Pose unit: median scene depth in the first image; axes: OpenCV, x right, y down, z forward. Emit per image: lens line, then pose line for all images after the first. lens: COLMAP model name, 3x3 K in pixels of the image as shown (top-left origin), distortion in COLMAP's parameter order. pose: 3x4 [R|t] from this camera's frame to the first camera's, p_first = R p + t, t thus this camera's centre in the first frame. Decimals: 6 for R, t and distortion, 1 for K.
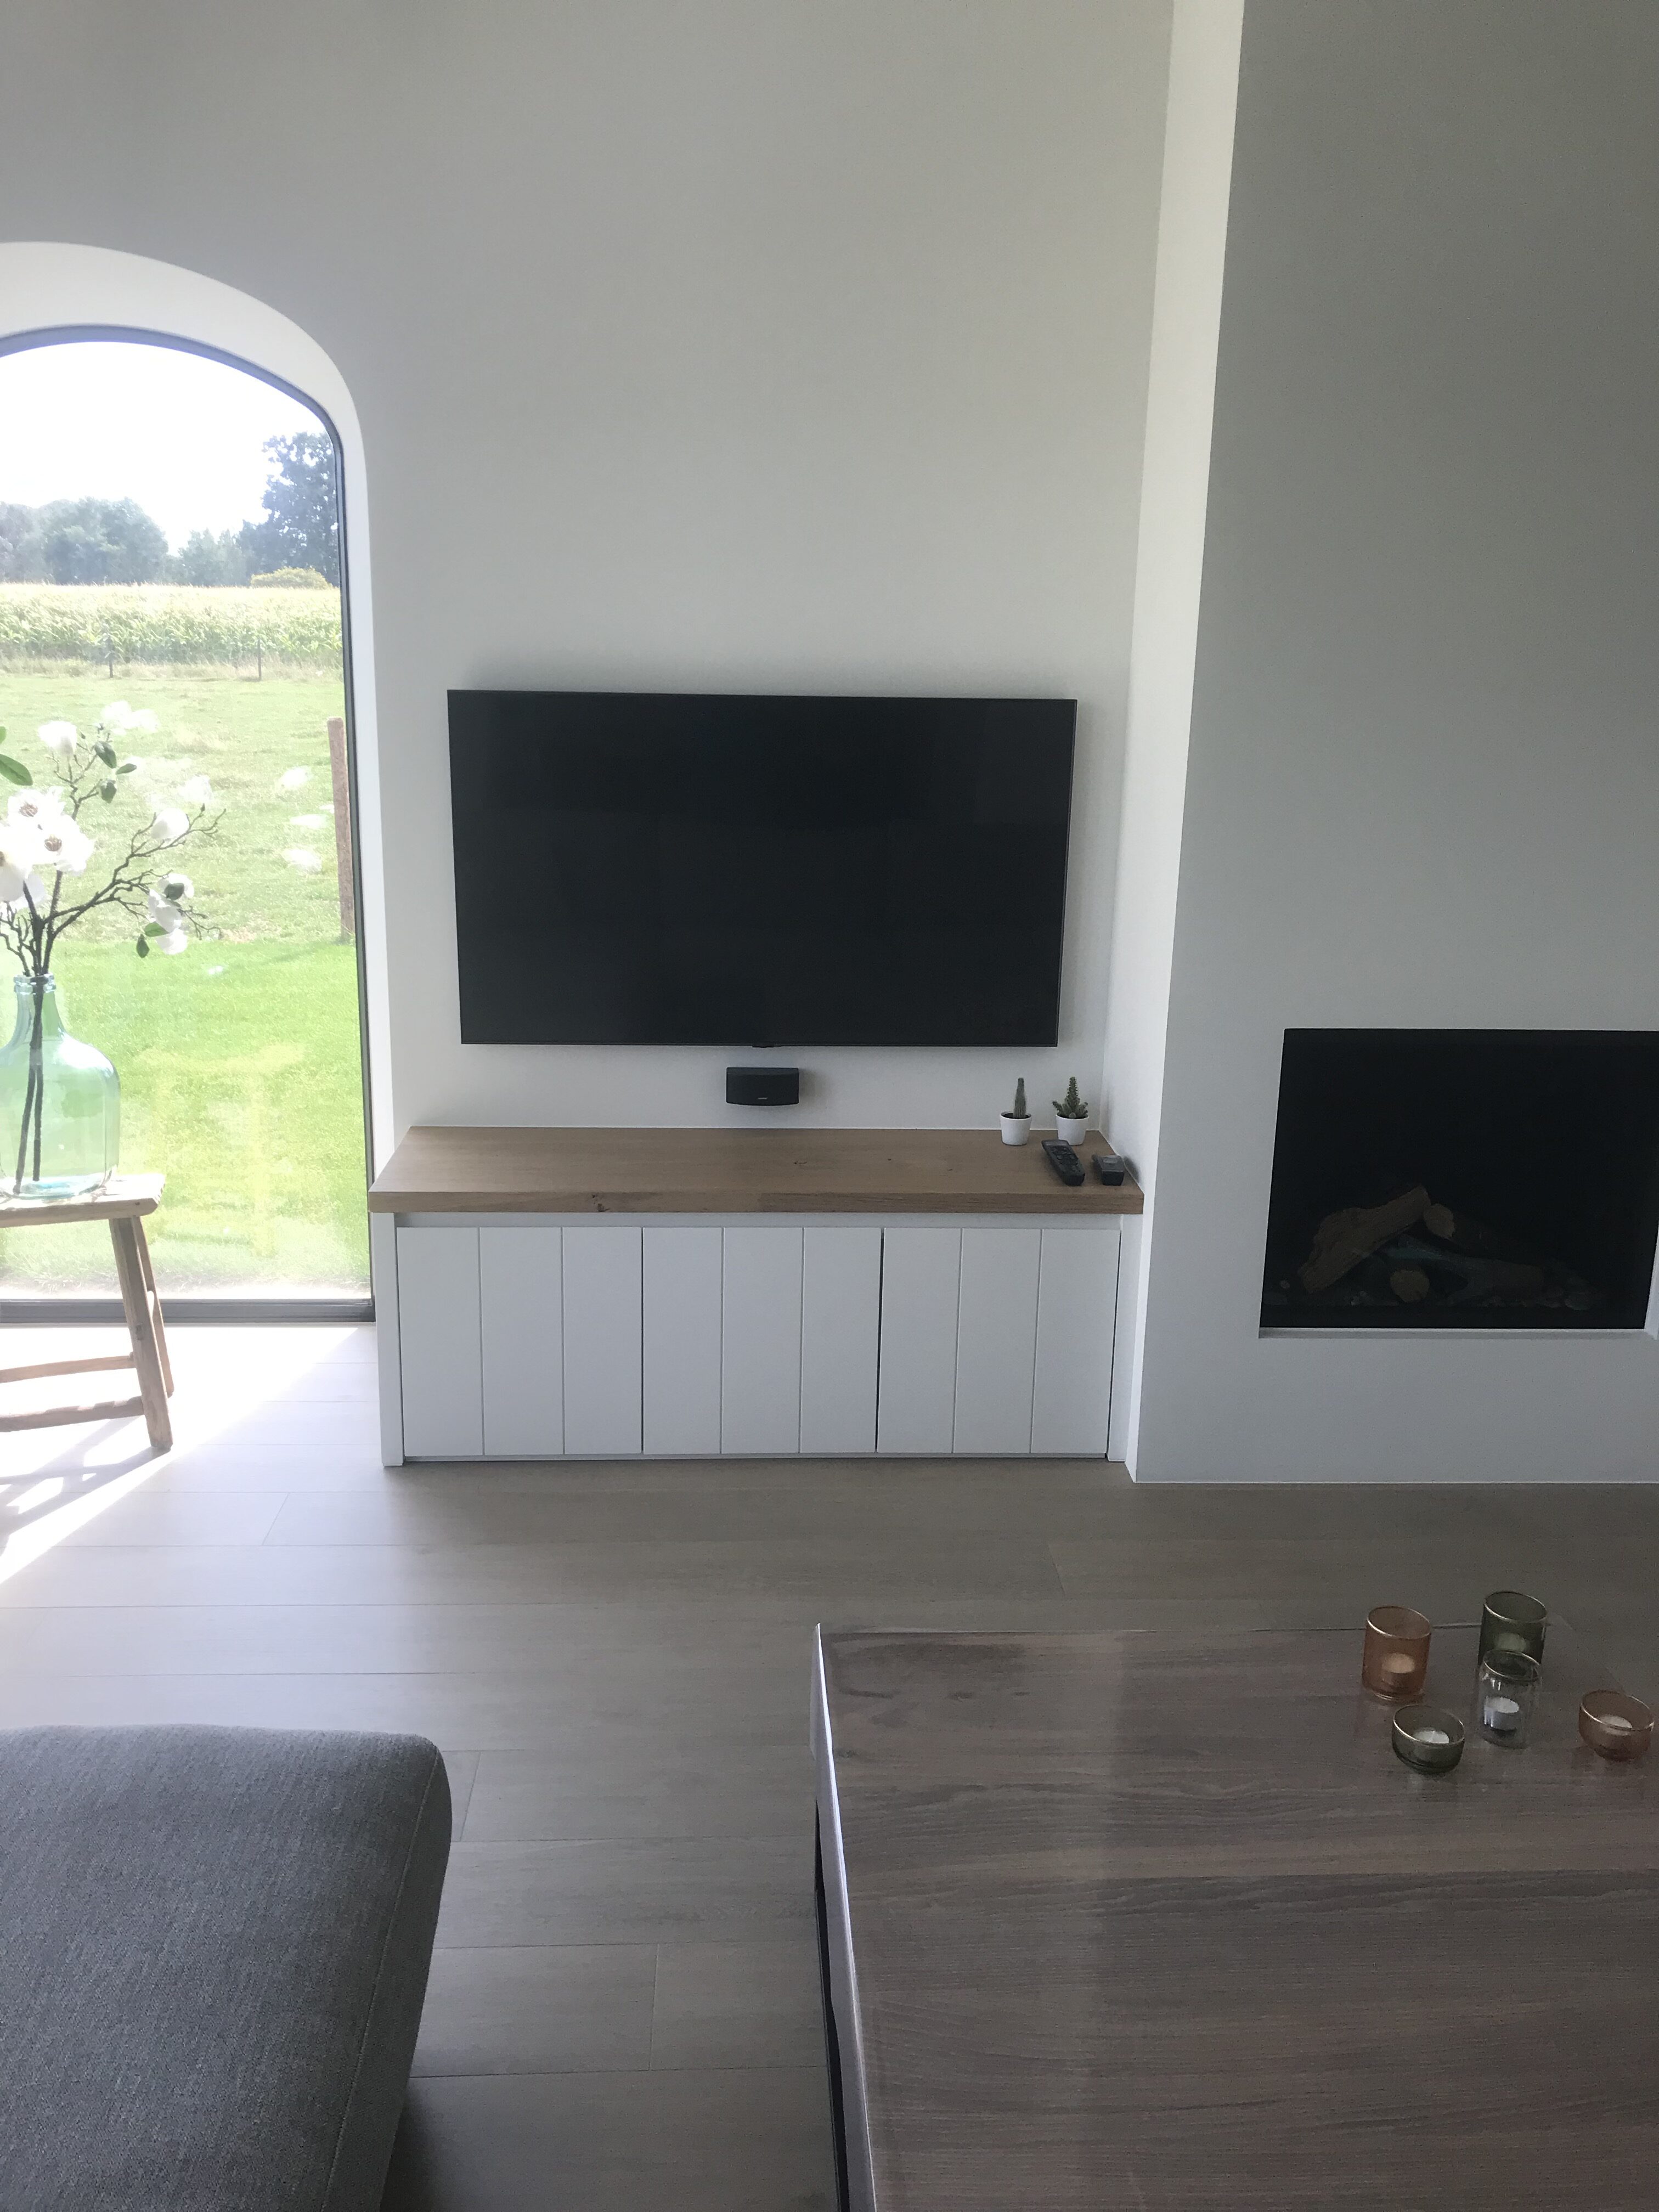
lens RADIAL K [[1822.0, 0, 827.7], [0, 1822.0, 1105.9], [0, 0, 1]] dist [0.044366, -0.041900]
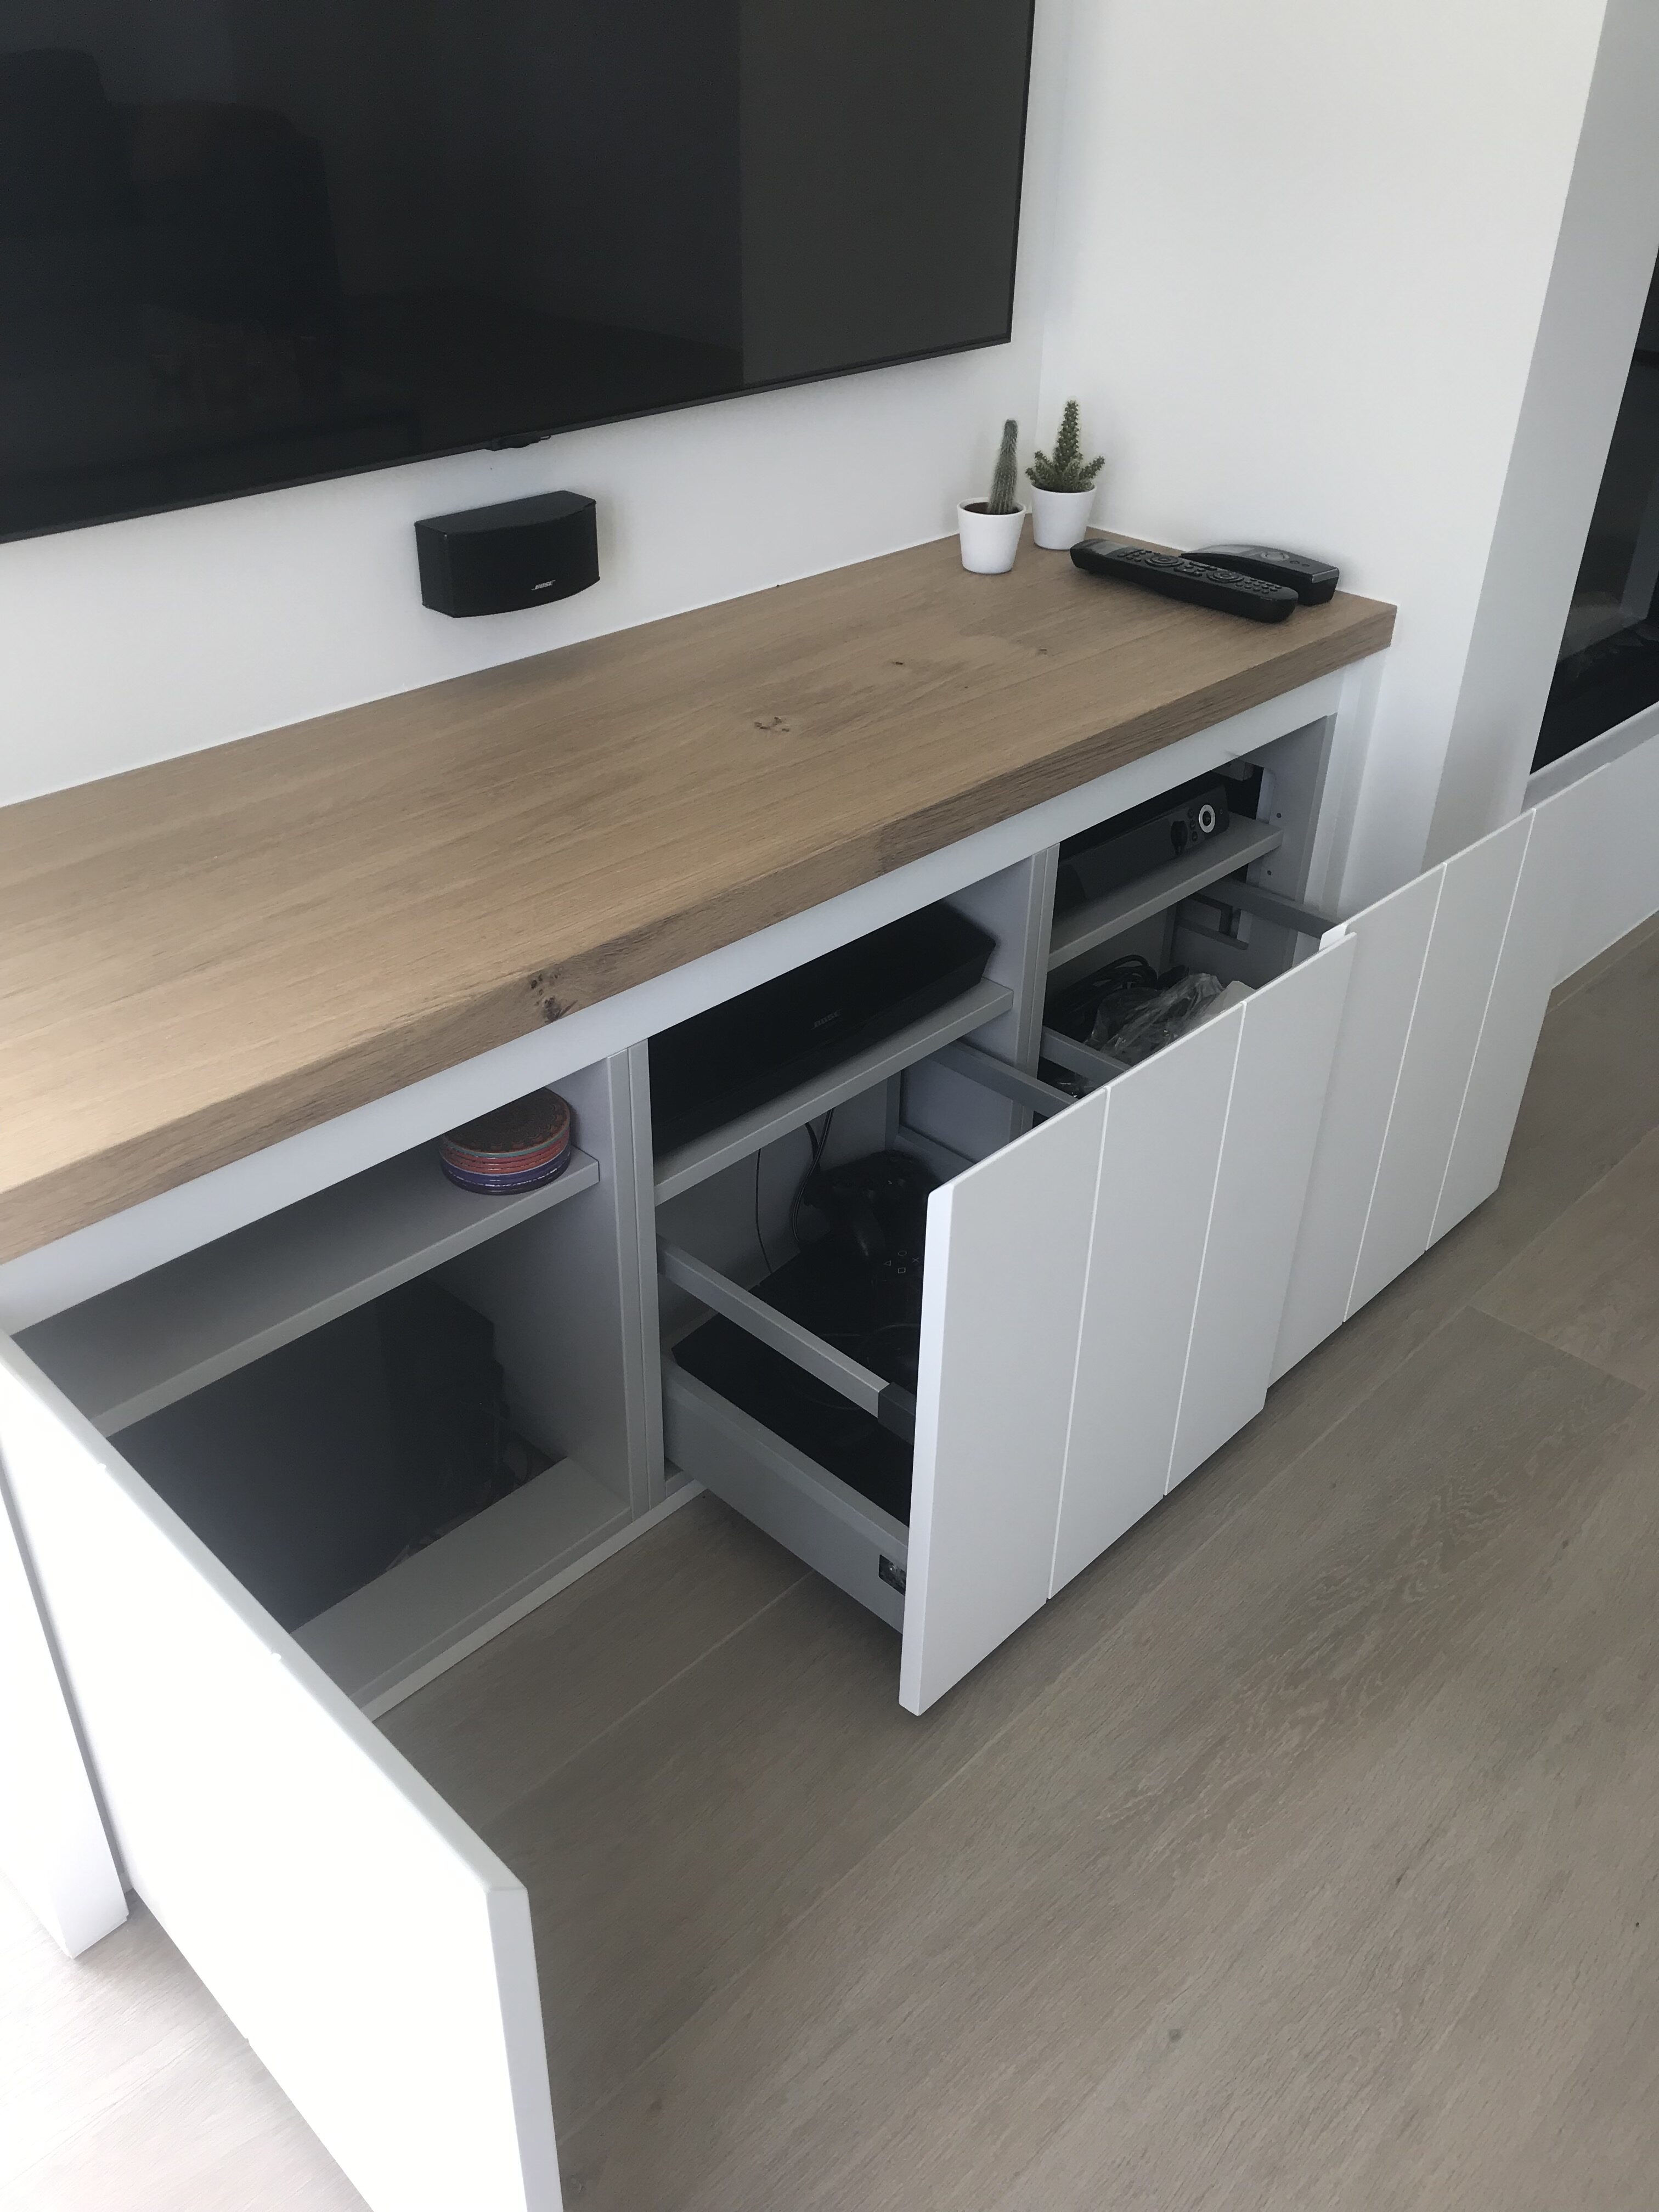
lens RADIAL K [[1822.0, 0, 827.2], [0, 1822.0, 1103.6], [0, 0, 1]] dist [0.044366, -0.041900]
pose [[0.740466, -0.369690, 0.561284, -0.251458], [0.171282, 0.911351, 0.374301, -0.038959], [-0.649902, -0.181019, 0.738146, 0.651114]]
